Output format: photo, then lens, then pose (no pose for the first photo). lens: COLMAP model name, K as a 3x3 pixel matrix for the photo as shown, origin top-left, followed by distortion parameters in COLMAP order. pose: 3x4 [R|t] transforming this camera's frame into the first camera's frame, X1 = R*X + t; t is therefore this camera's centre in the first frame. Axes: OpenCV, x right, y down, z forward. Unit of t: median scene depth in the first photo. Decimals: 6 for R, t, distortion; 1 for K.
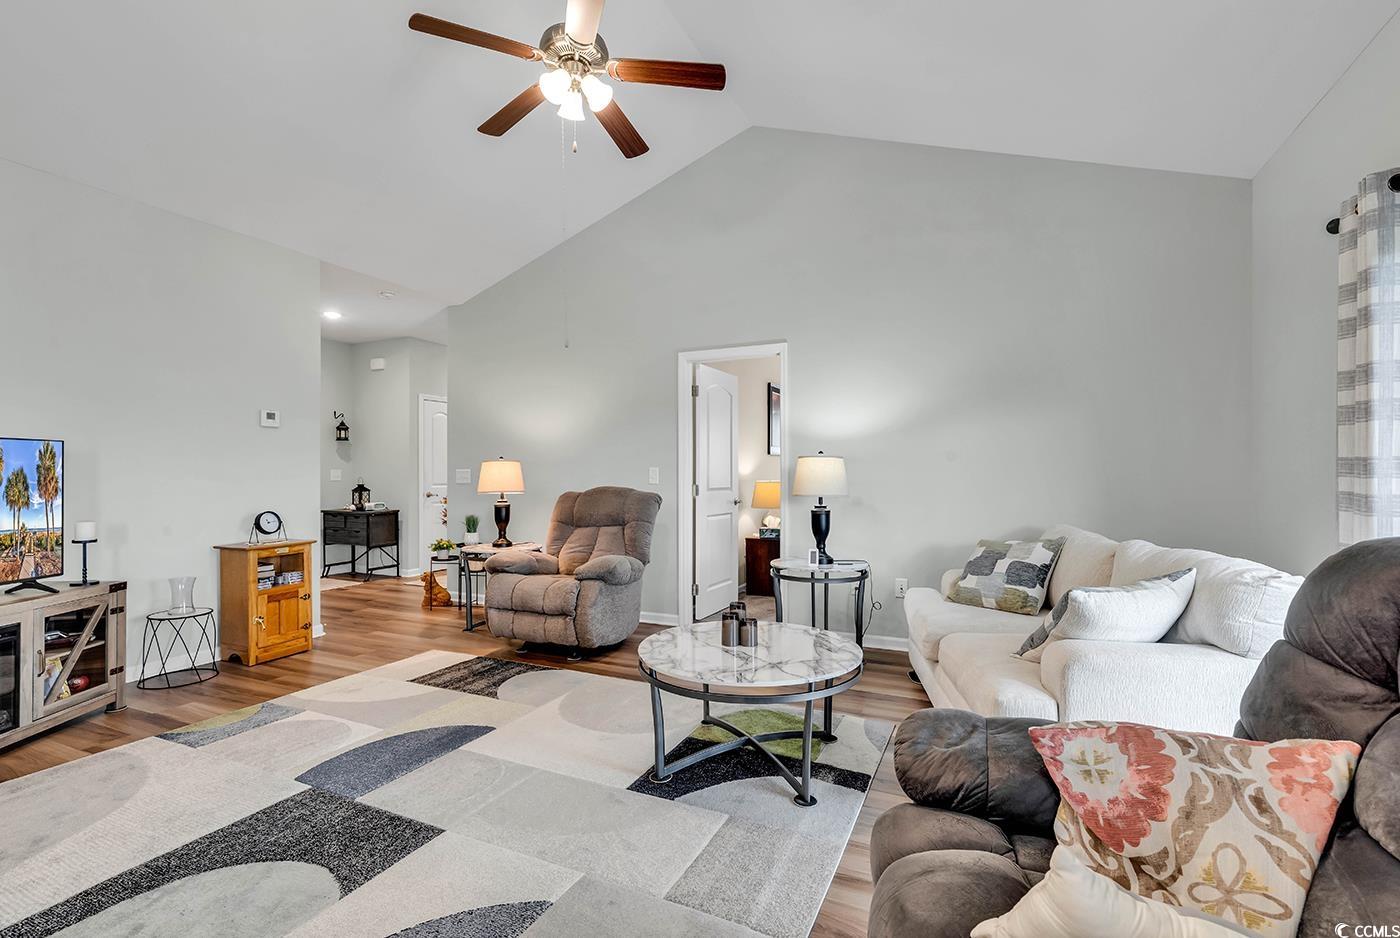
lens RADIAL K [[633.9, 0, 710.7], [0, 633.9, 468.8], [0, 0, 1]] dist [0.010127, -0.001524]
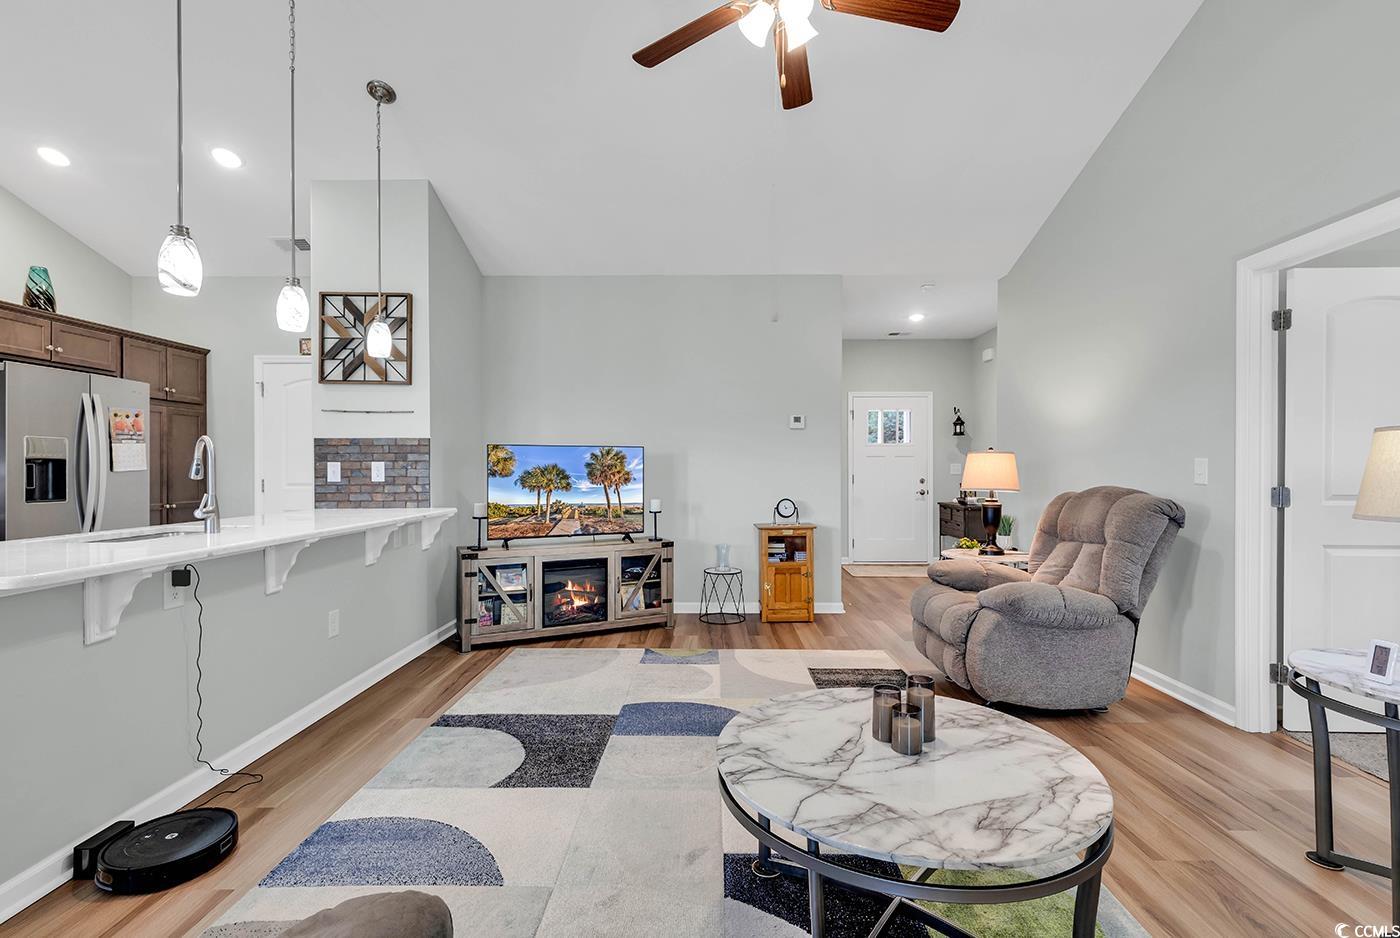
lens RADIAL K [[633.9, 0, 692.5], [0, 633.9, 469.0], [0, 0, 1]] dist [0.010127, -0.001524]
pose [[0.408677, 0.001955, -0.912677, 0.332849], [0.006895, 0.999963, 0.005229, 0.002797], [0.912653, -0.008430, 0.408649, 0.353744]]
